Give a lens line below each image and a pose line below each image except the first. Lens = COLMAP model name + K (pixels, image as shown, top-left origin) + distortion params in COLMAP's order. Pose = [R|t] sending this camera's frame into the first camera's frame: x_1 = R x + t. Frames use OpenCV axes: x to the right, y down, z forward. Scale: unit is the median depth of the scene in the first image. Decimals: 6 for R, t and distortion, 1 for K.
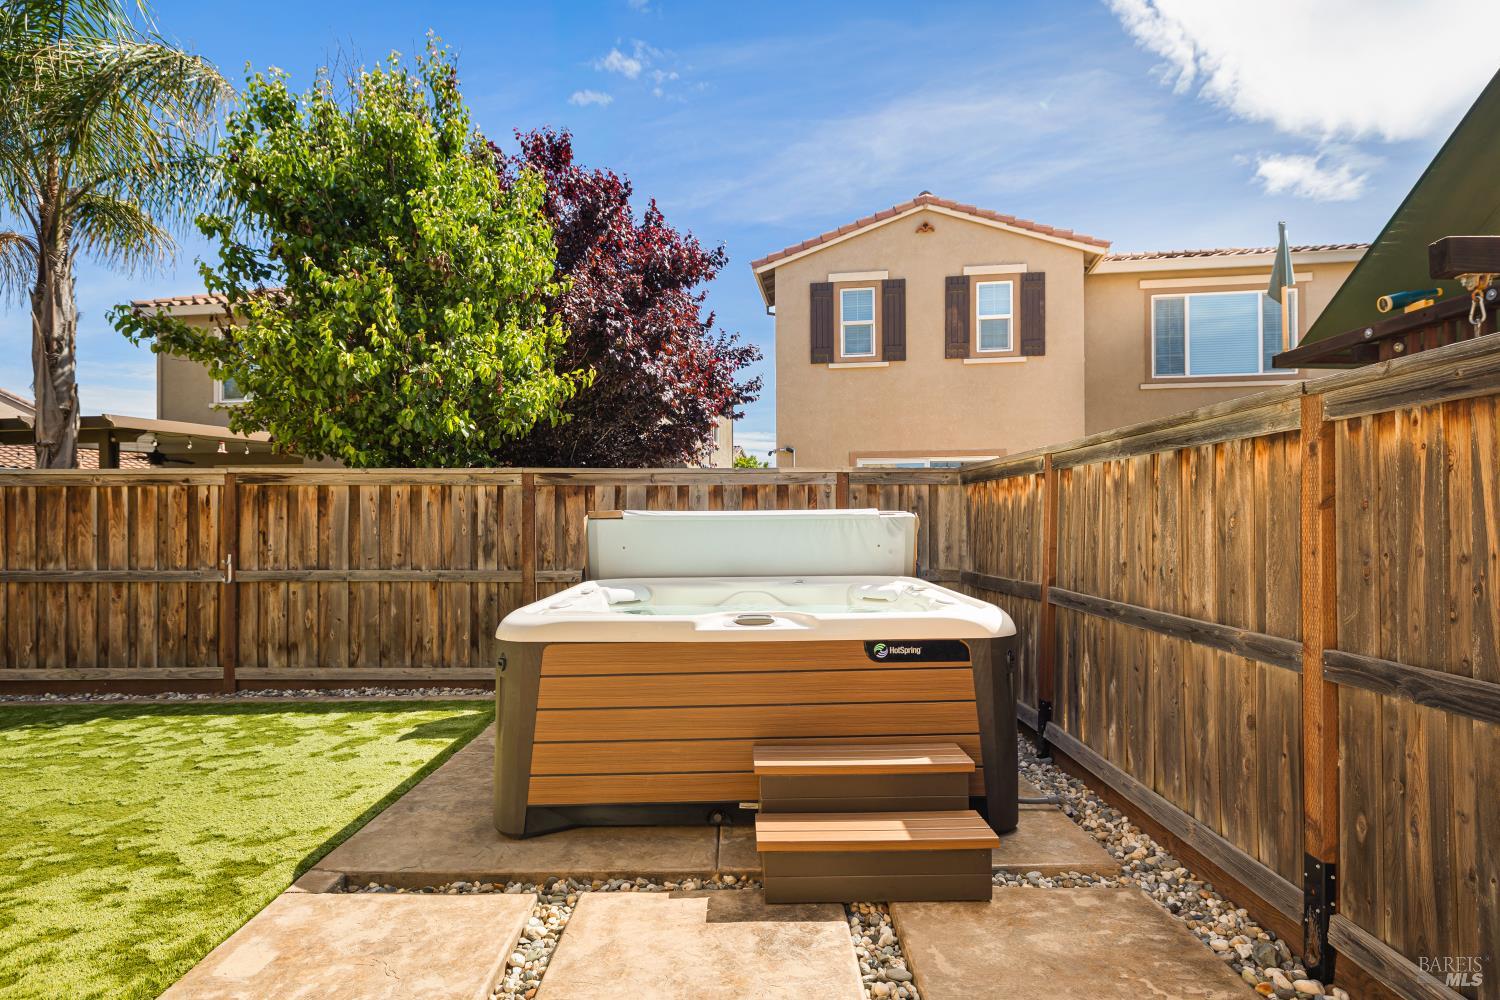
lens RADIAL K [[823.7, 0, 744.7], [0, 823.7, 534.1], [0, 0, 1]] dist [0.003529, -0.003178]
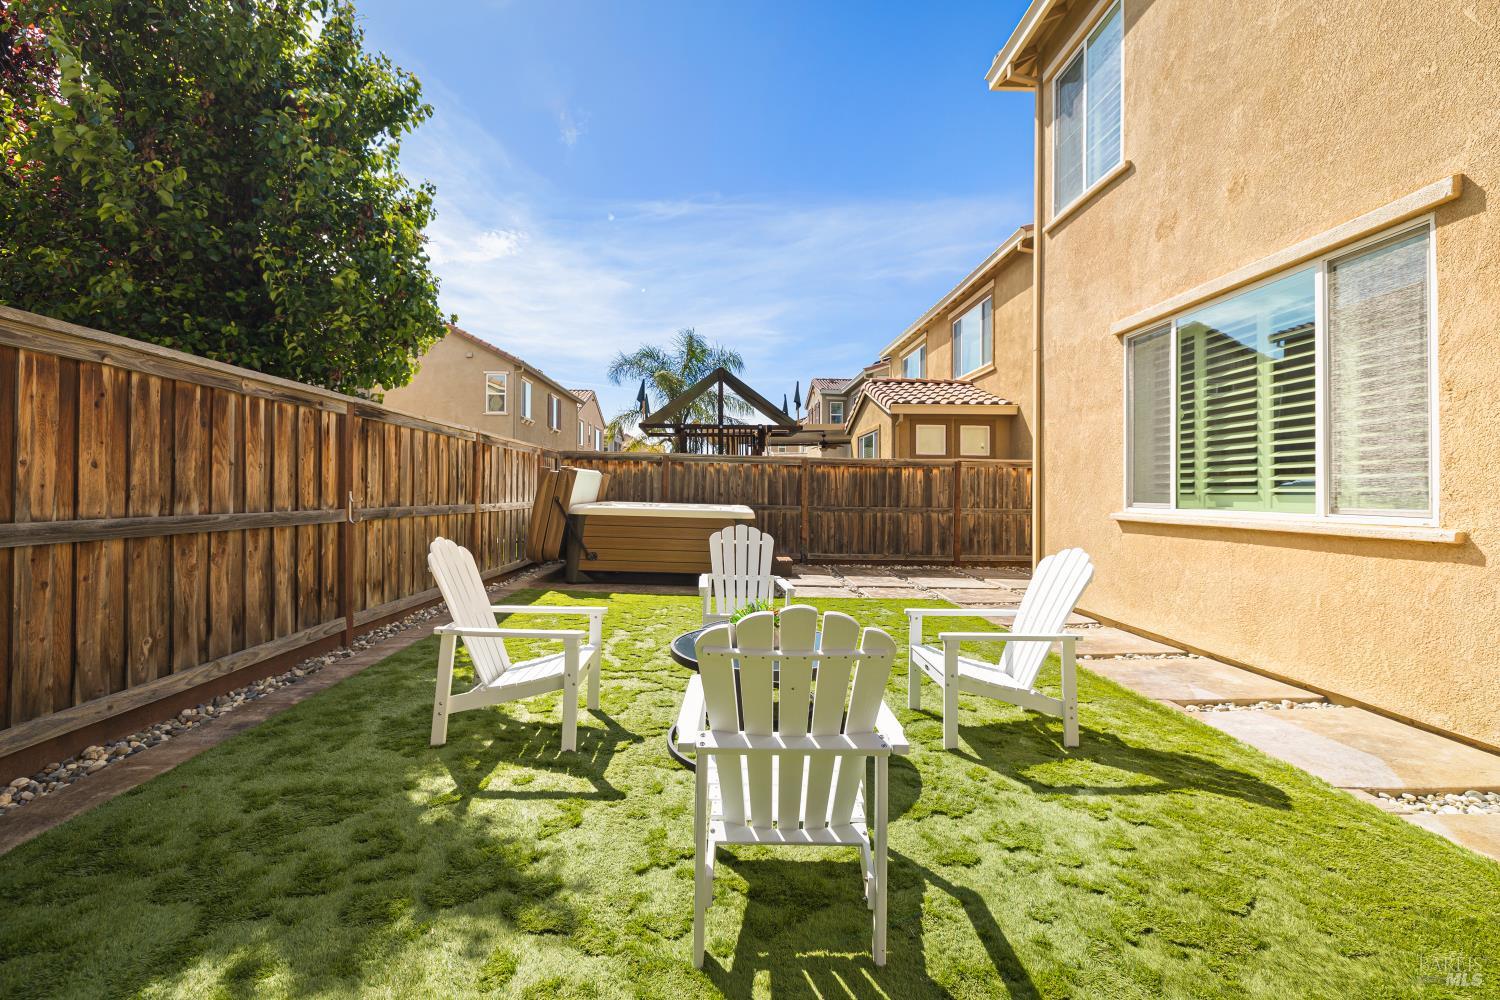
lens RADIAL K [[659.1, 0, 751.9], [0, 659.1, 485.5], [0, 0, 1]] dist [0.004589, 0.000545]
pose [[-0.049833, 0.013385, 0.998668, -1.371559], [-0.008304, 0.999870, -0.013816, 0.024394], [-0.998723, -0.008981, -0.049715, 0.591060]]
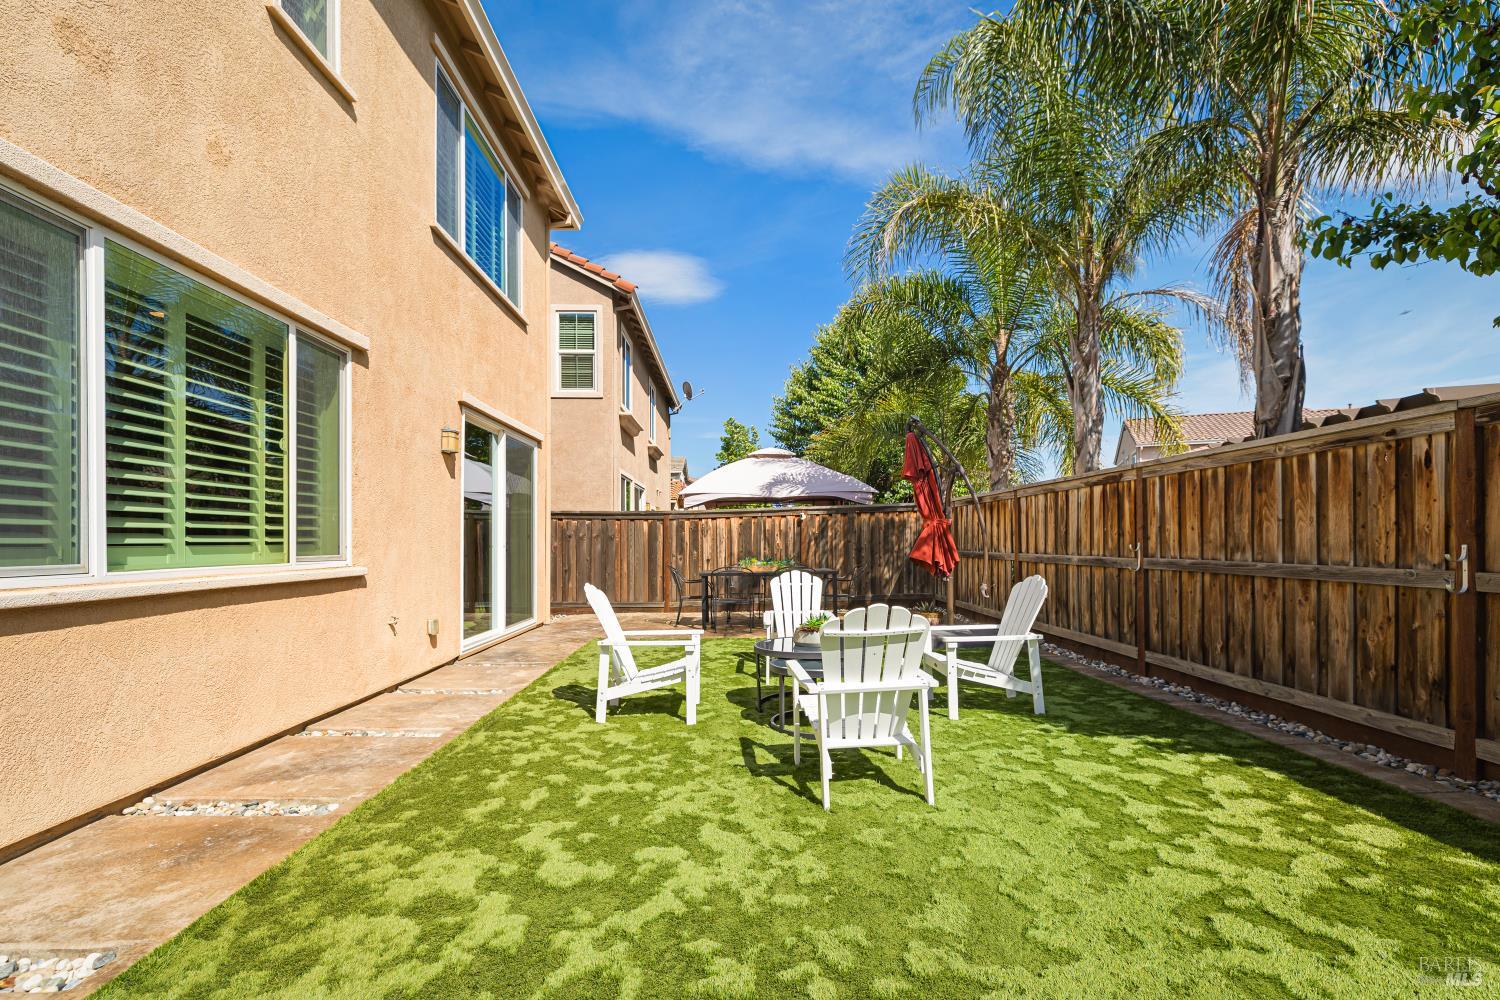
lens RADIAL K [[659.1, 0, 746.2], [0, 659.1, 537.4], [0, 0, 1]] dist [0.004589, 0.000545]
pose [[0.017477, -0.001589, -0.999846, -0.154561], [0.006226, 0.999980, -0.001480, 0.016776], [0.999828, -0.006199, 0.017487, 0.471216]]
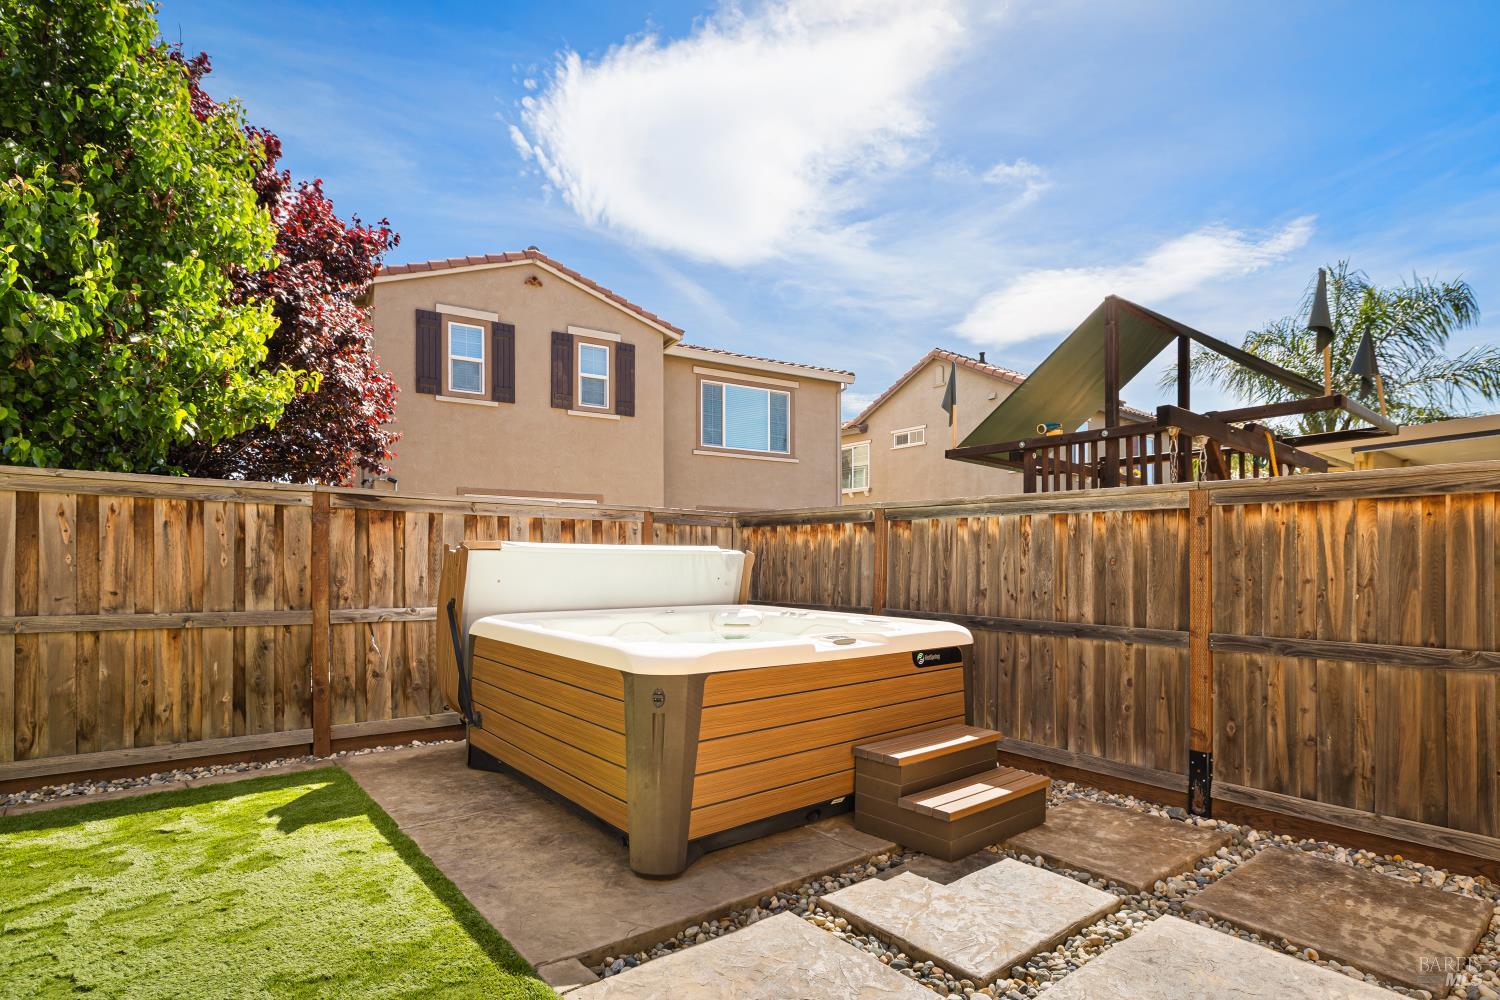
lens RADIAL K [[764.6, 0, 752.1], [0, 764.6, 572.1], [0, 0, 1]] dist [0.001704, -0.000025]
pose [[0.770769, 0.003657, 0.637104, -0.414456], [-0.004561, 0.999990, -0.000222, 0.004559], [-0.637098, -0.002734, 0.770778, 0.131187]]
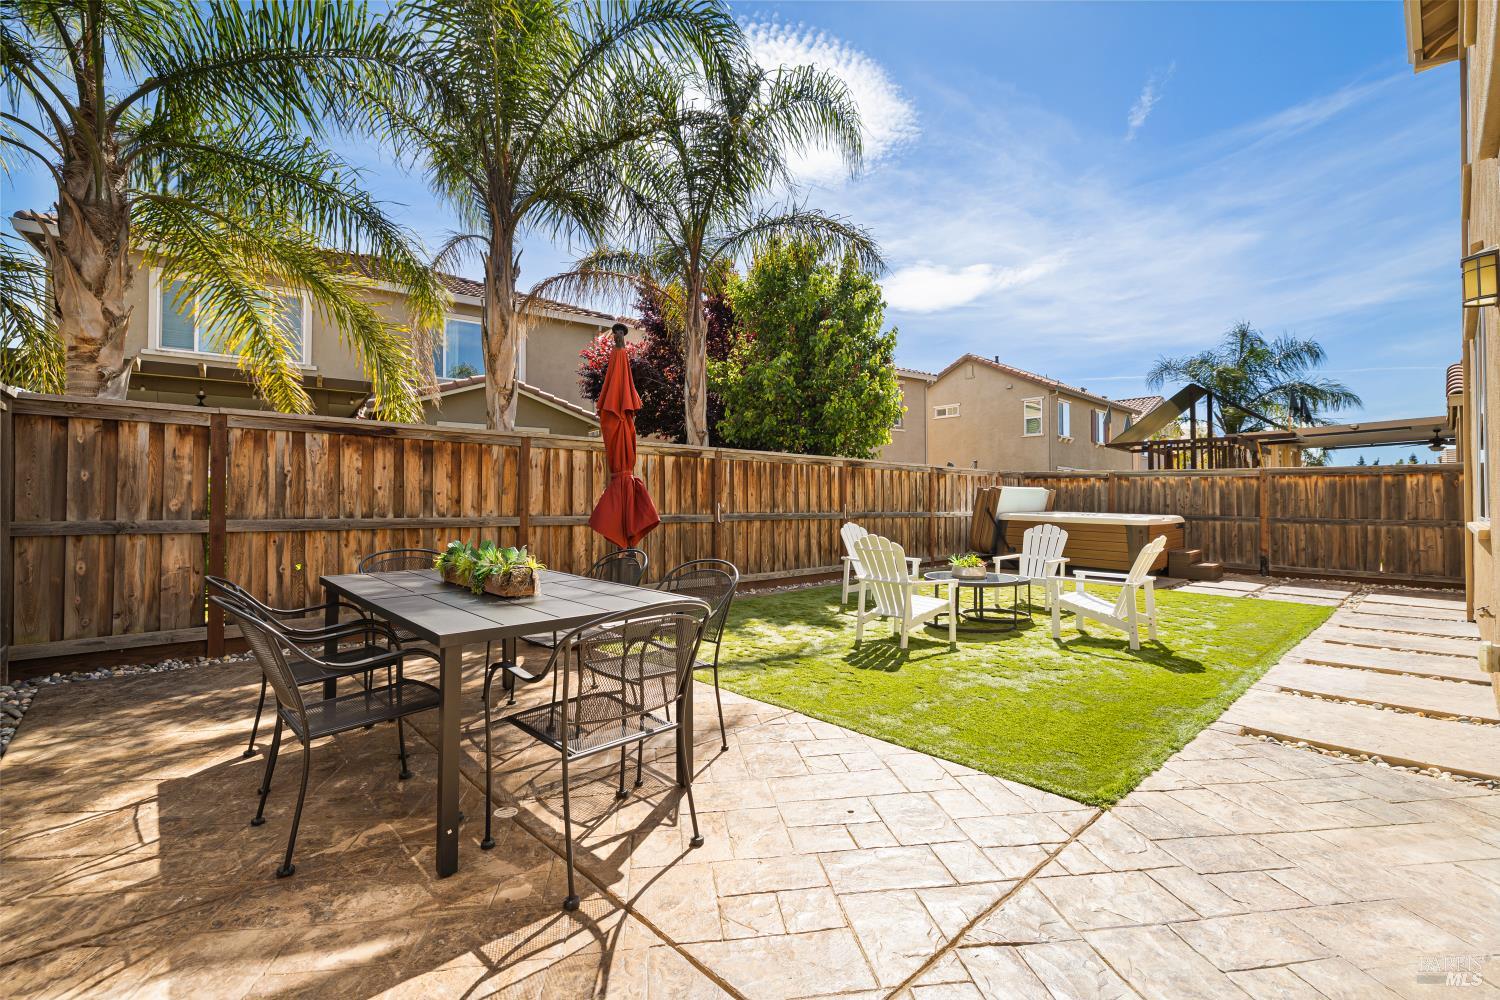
lens RADIAL K [[659.1, 0, 736.3], [0, 659.1, 494.5], [0, 0, 1]] dist [0.004589, 0.000545]
pose [[0.729582, 0.014250, 0.683745, -1.824652], [-0.005376, 0.999872, -0.015102, 0.027322], [-0.683873, 0.007342, 0.729564, 0.075090]]
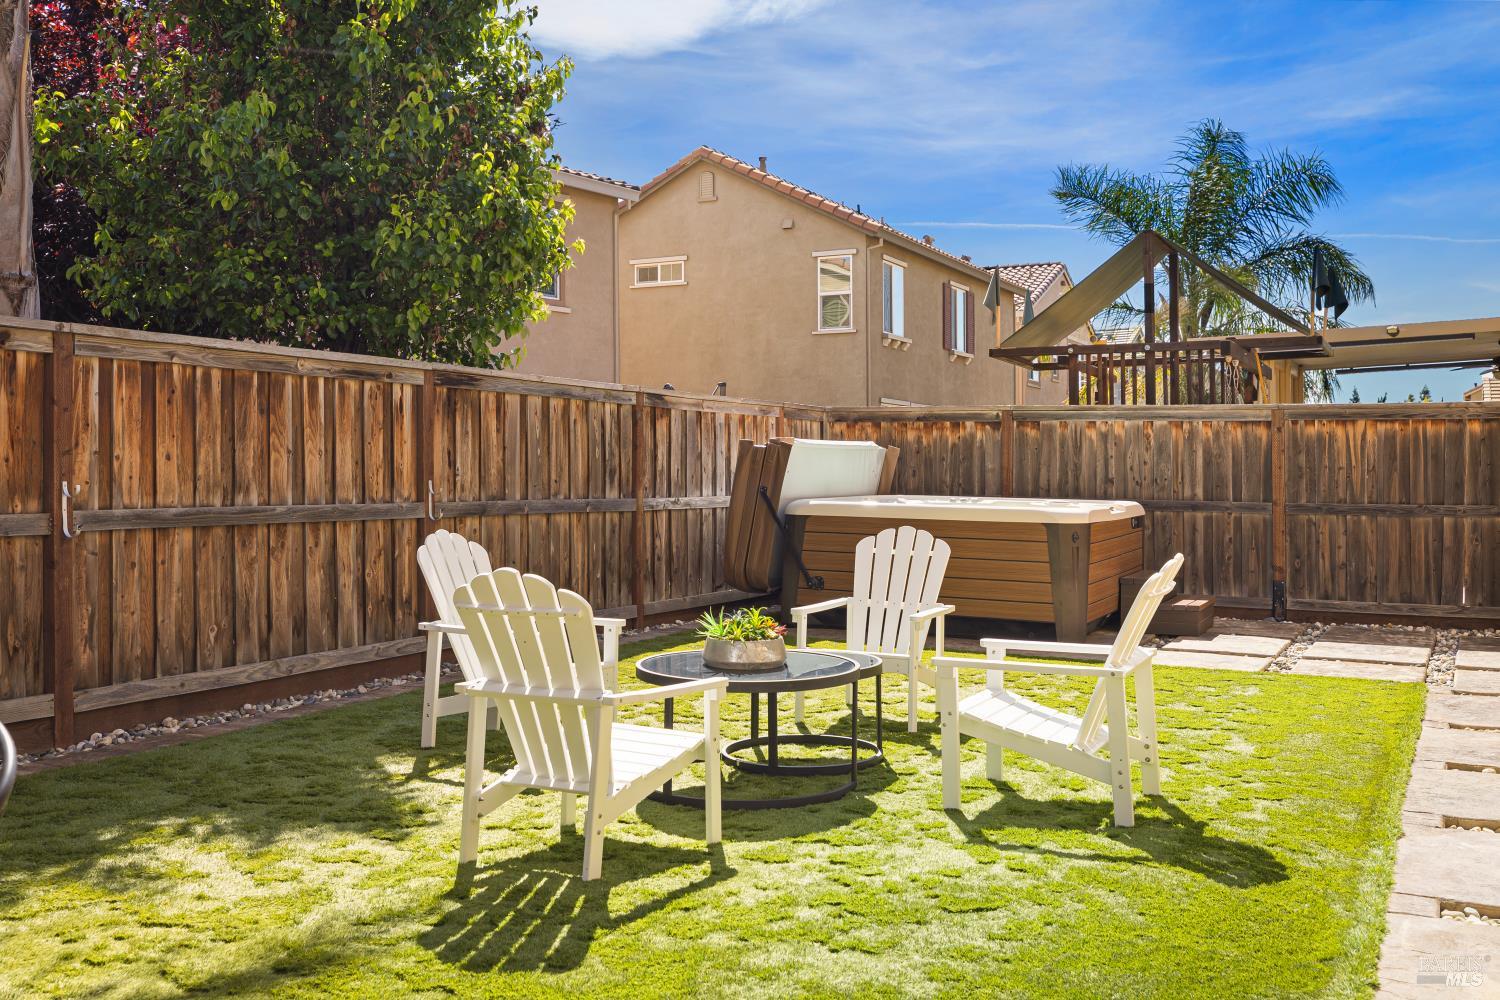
lens RADIAL K [[1488.1, 0, 741.1], [0, 1488.1, 468.5], [0, 0, 1]] dist [0.002178, 0.000000]
pose [[0.434008, 0.007911, 0.900874, -1.688784], [-0.000106, 0.999962, -0.008730, 0.025452], [-0.900909, 0.003694, 0.433992, 0.177650]]
